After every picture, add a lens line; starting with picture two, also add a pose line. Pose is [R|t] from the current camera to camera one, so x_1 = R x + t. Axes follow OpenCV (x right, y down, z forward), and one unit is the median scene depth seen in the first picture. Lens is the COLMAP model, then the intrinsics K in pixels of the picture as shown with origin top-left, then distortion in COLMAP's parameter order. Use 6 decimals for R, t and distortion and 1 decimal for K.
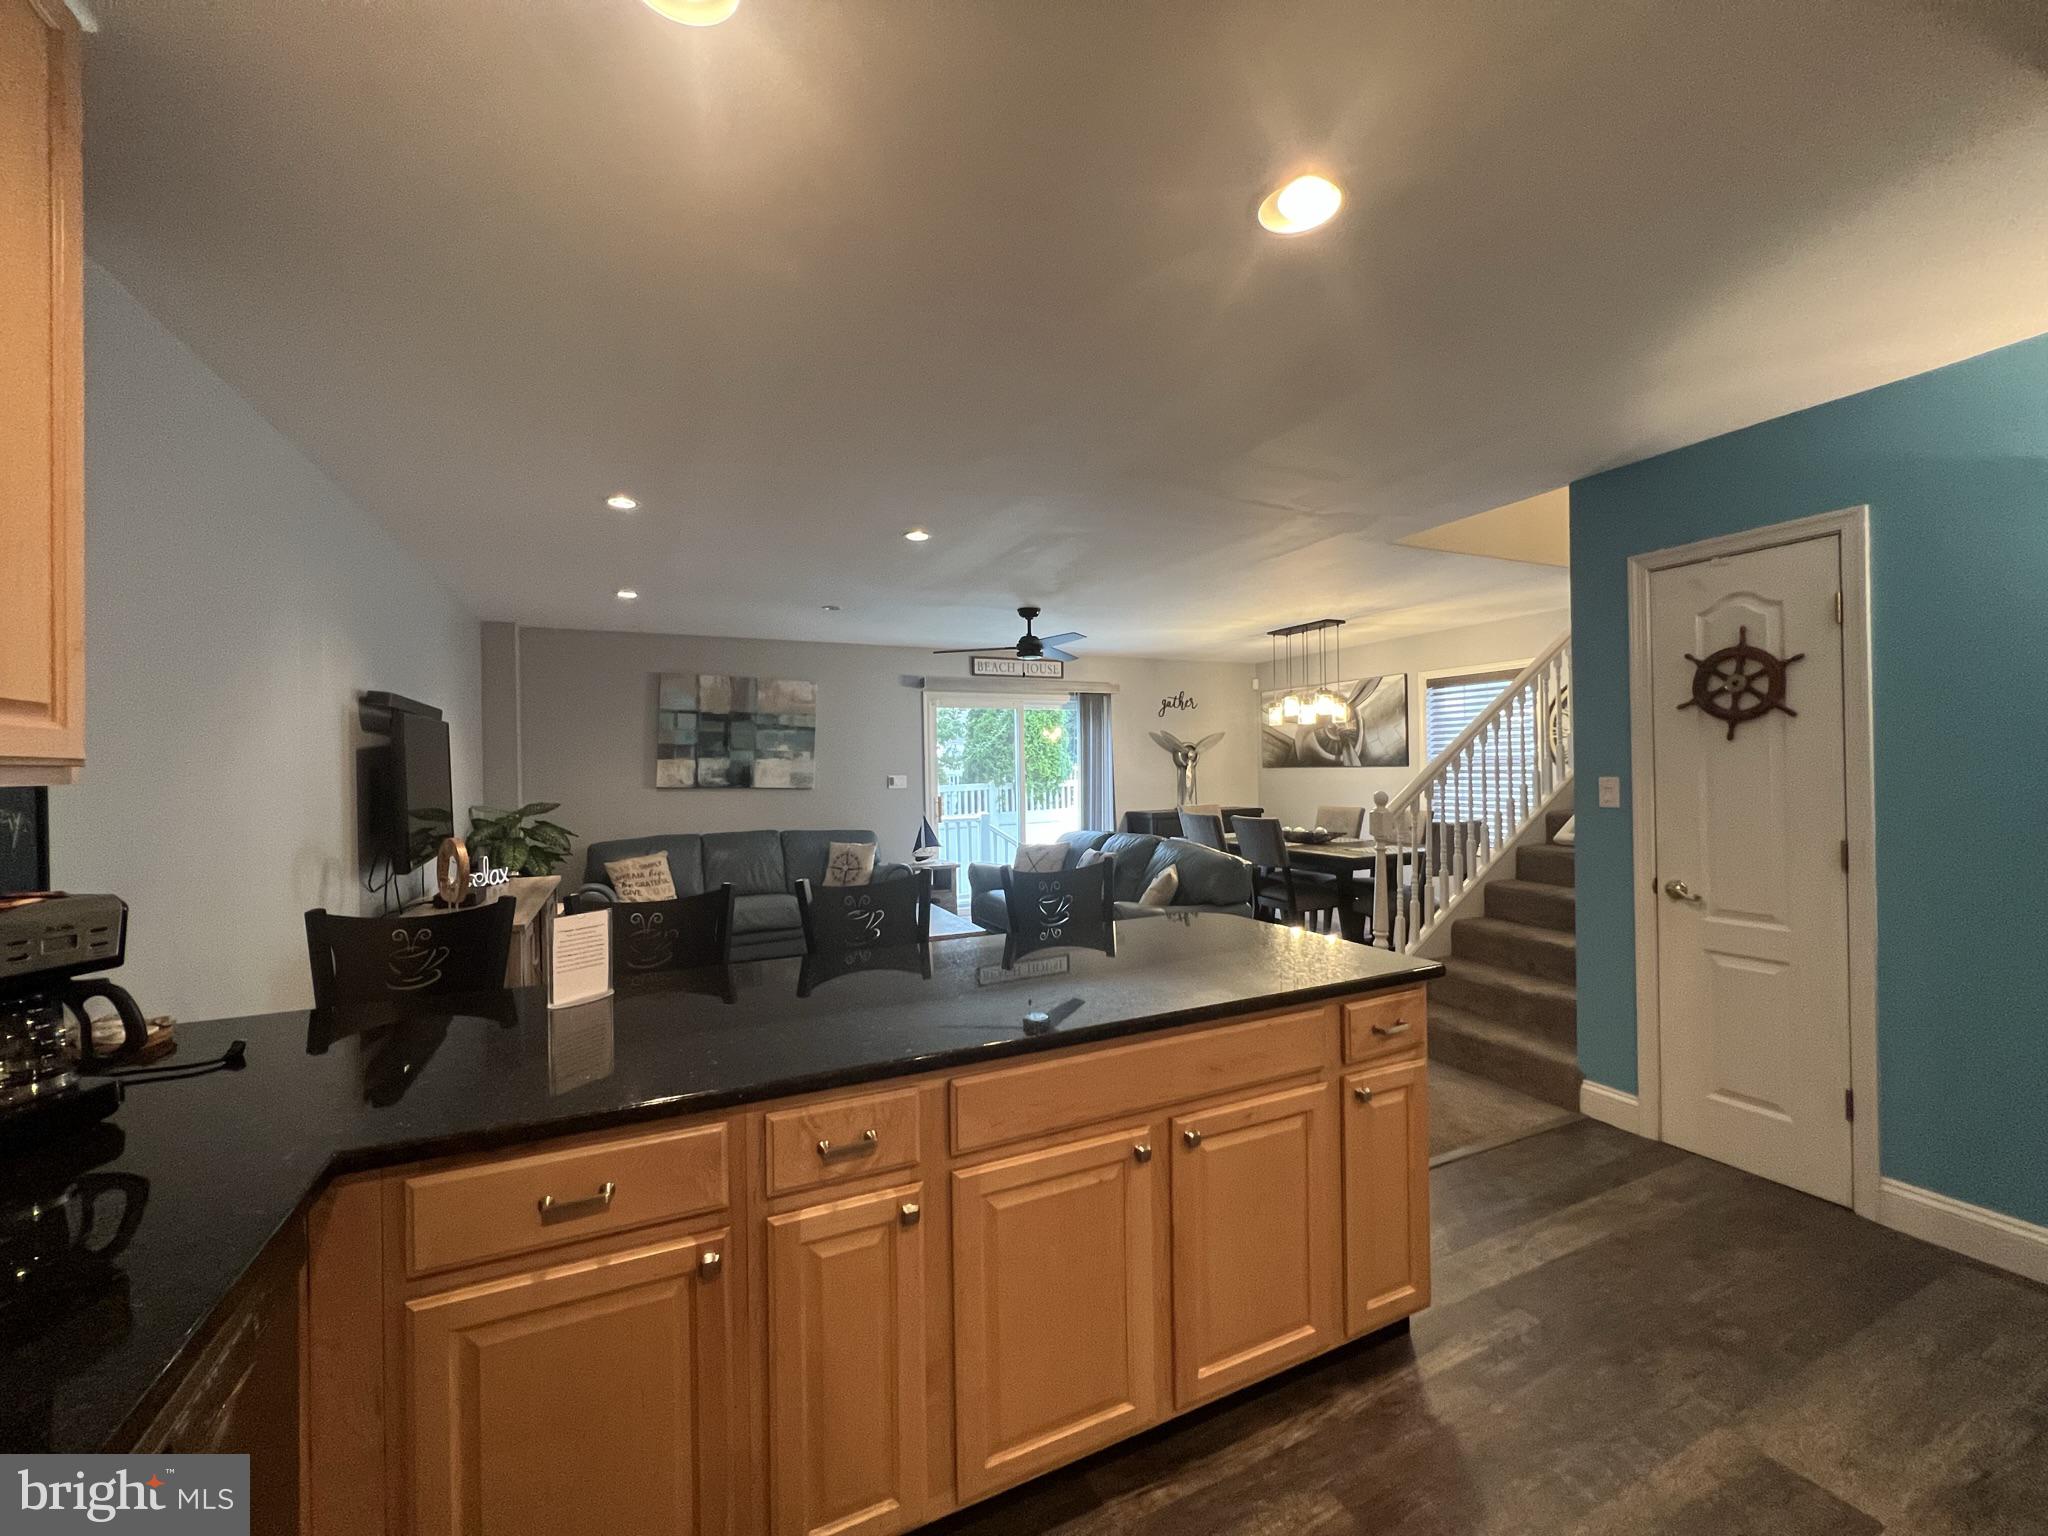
lens RADIAL K [[819.7, 0, 1020.6], [0, 819.7, 767.5], [0, 0, 1]] dist [-0.003292, 0.000788]
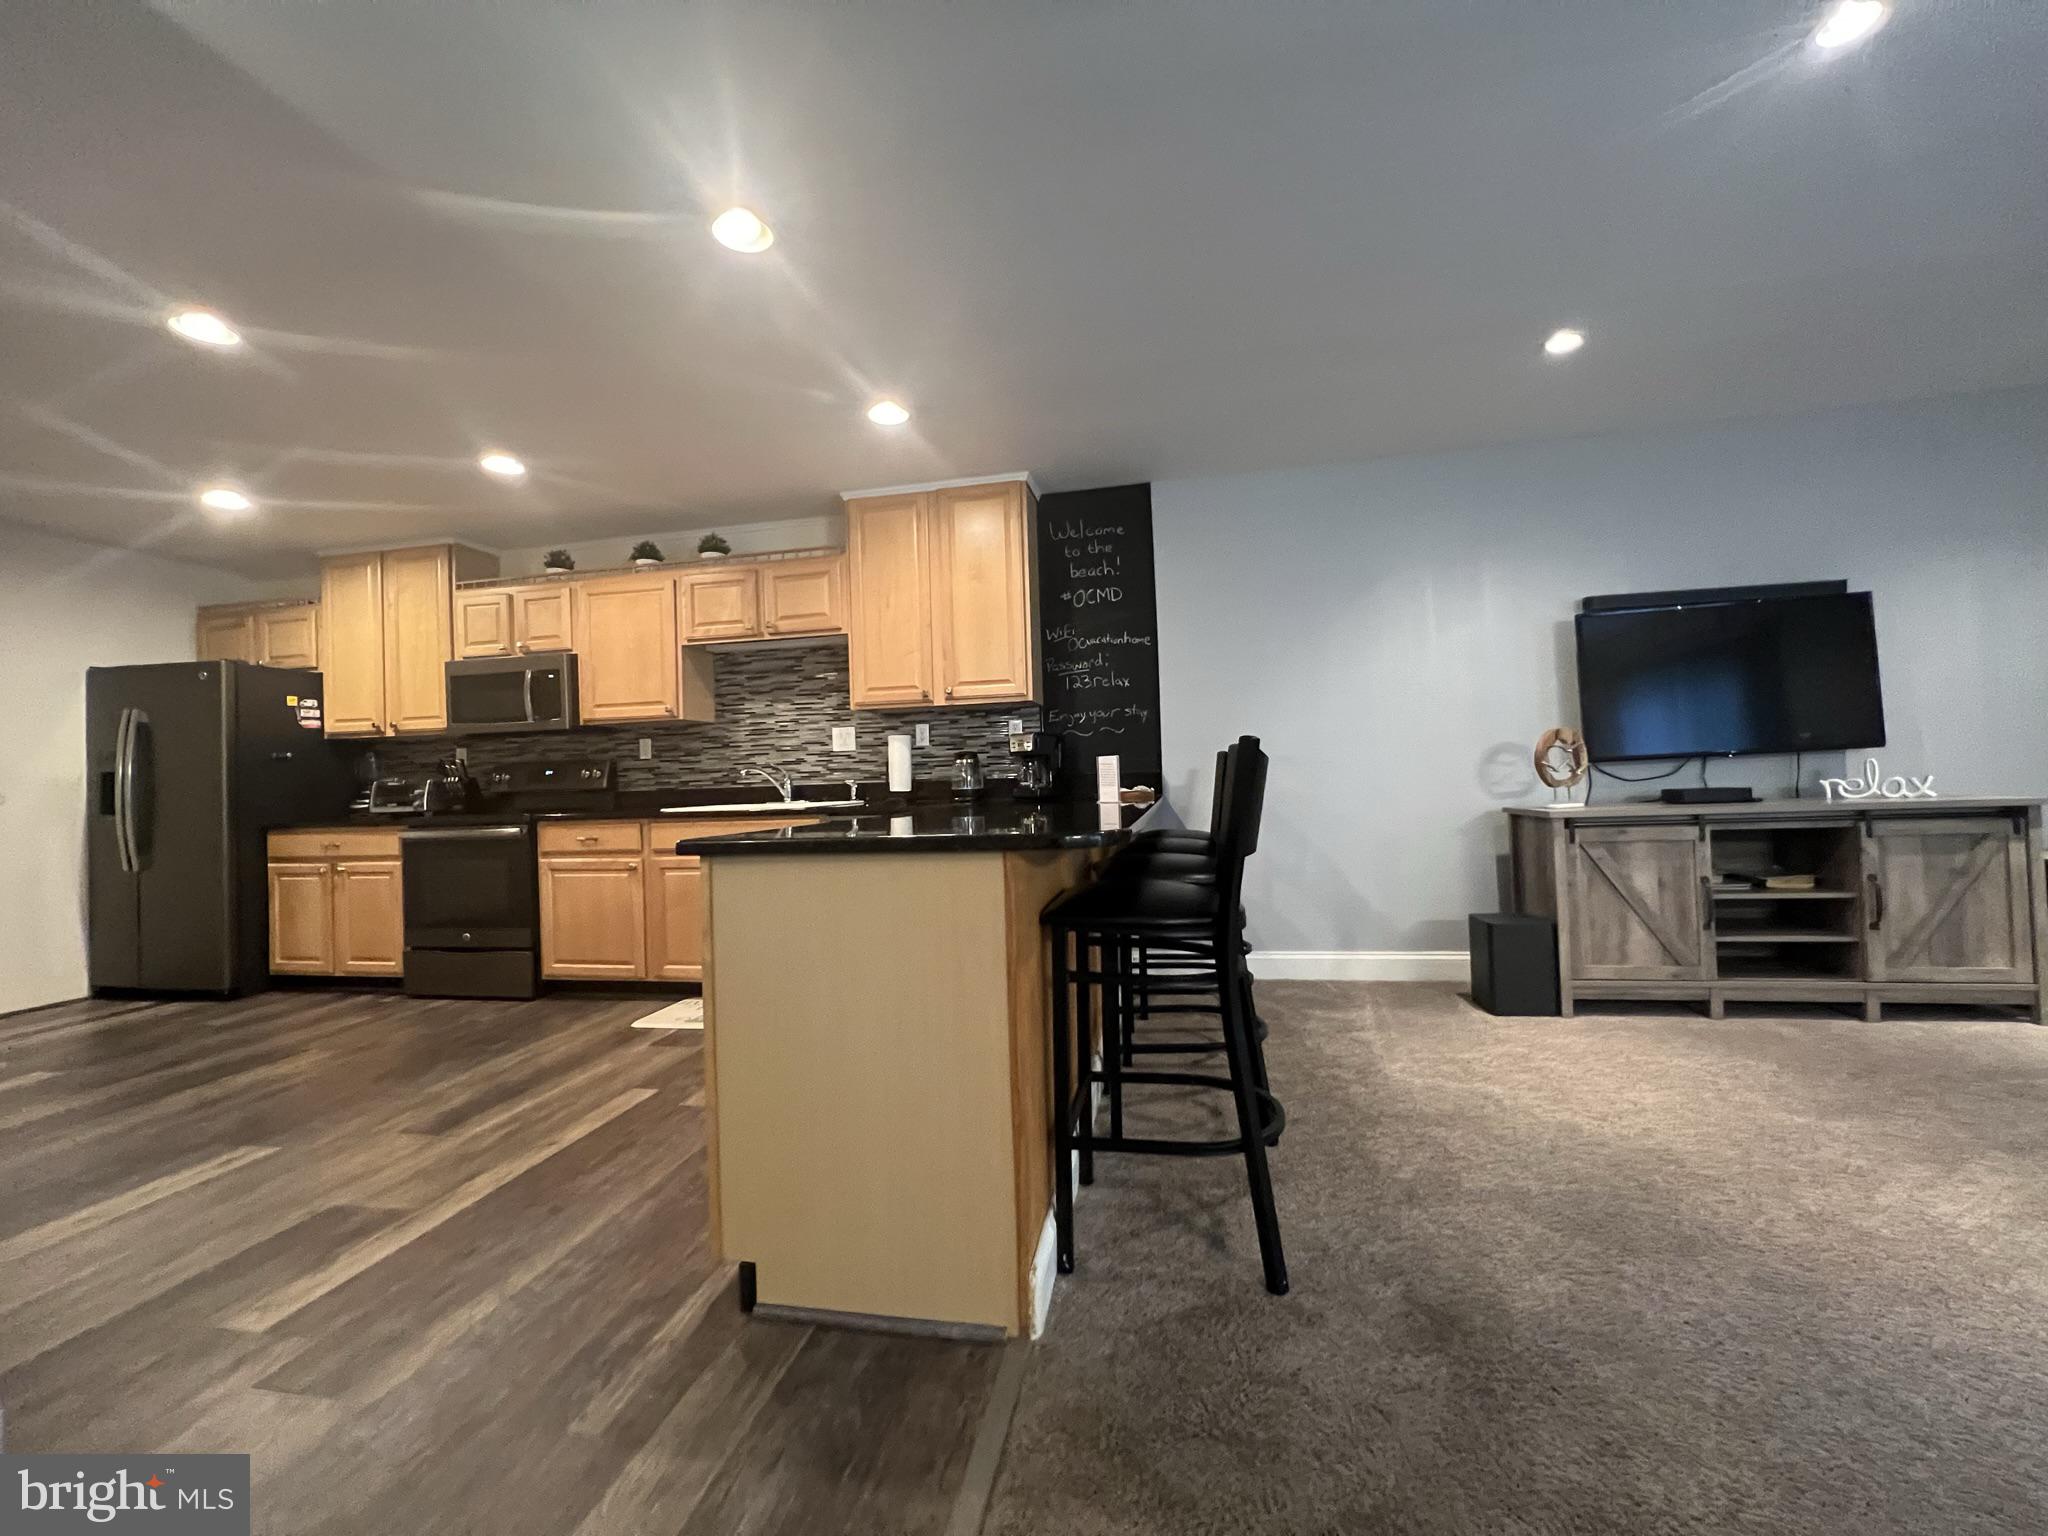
lens RADIAL K [[819.7, 0, 1021.0], [0, 819.7, 767.8], [0, 0, 1]] dist [-0.003292, 0.000788]
pose [[-0.594020, 0.023263, -0.804114, 0.276504], [0.043441, 0.999051, -0.003189, 0.052849], [0.803276, -0.036826, -0.594467, 0.506149]]
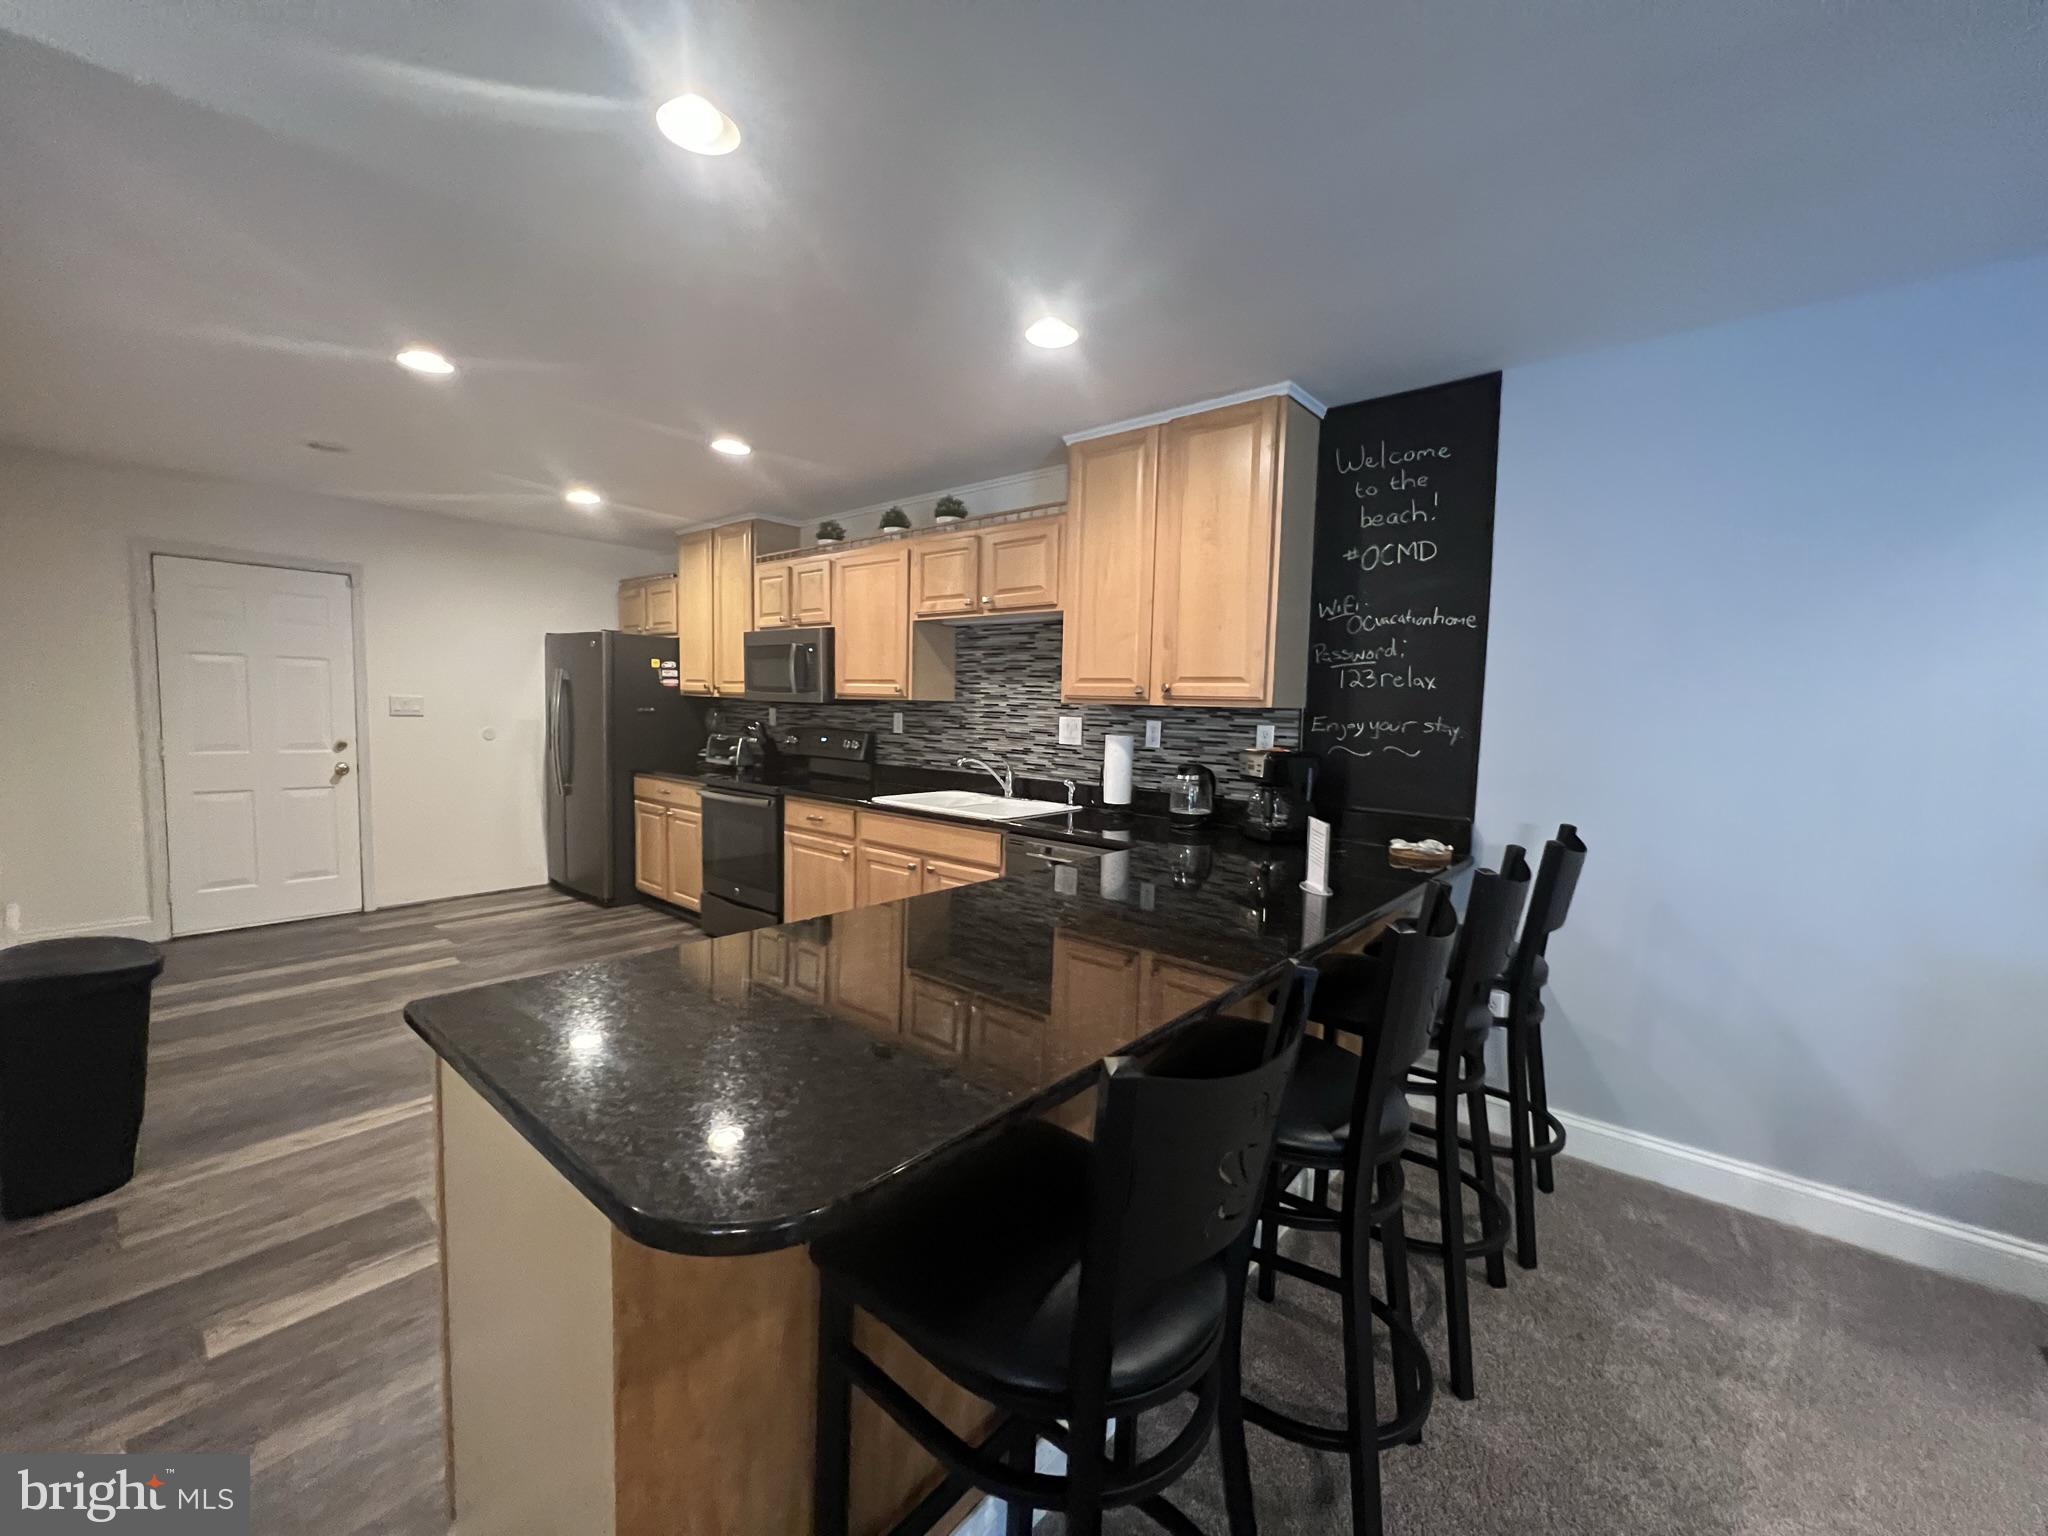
lens RADIAL K [[819.7, 0, 1022.4], [0, 819.7, 766.9], [0, 0, 1]] dist [-0.003292, 0.000788]
pose [[-0.910608, 0.023746, -0.412588, 0.097624], [-0.010677, 0.996663, 0.080927, 0.001812], [0.413133, 0.078098, -0.907316, 0.501847]]
